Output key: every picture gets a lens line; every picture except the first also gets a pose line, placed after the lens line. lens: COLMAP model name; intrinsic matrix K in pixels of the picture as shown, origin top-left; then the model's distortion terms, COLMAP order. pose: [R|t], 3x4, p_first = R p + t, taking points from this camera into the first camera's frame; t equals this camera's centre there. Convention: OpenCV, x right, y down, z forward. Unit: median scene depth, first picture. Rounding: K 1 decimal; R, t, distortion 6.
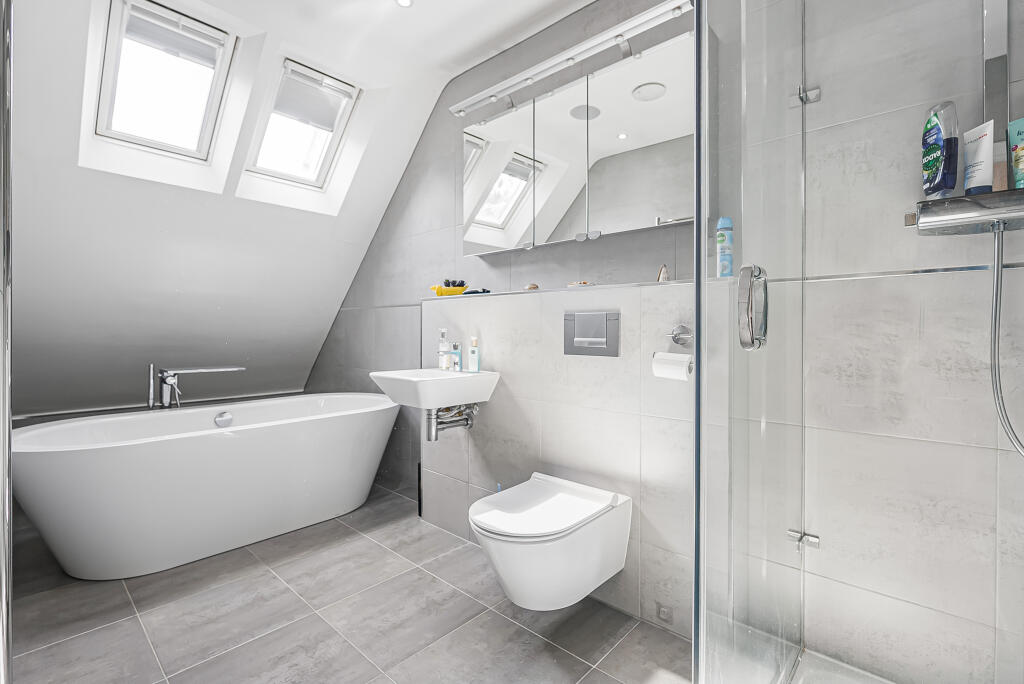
lens RADIAL K [[462.6, 0, 512.0], [0, 462.6, 331.1], [0, 0, 1]] dist [-0.008058, -0.000070]
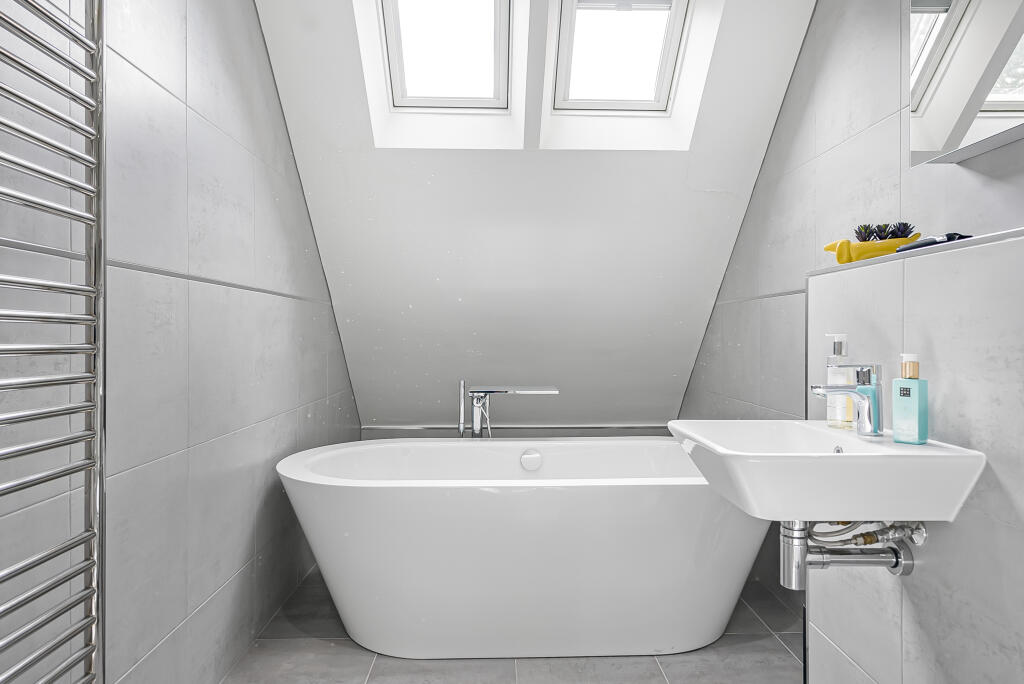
lens RADIAL K [[611.2, 0, 512.0], [0, 611.2, 342.0], [0, 0, 1]] dist [-0.003240, 0.002004]
pose [[0.690610, 0.003018, -0.723221, 0.058841], [0.001720, 0.999982, 0.005815, -0.001123], [0.723225, -0.005260, 0.690592, 0.365753]]
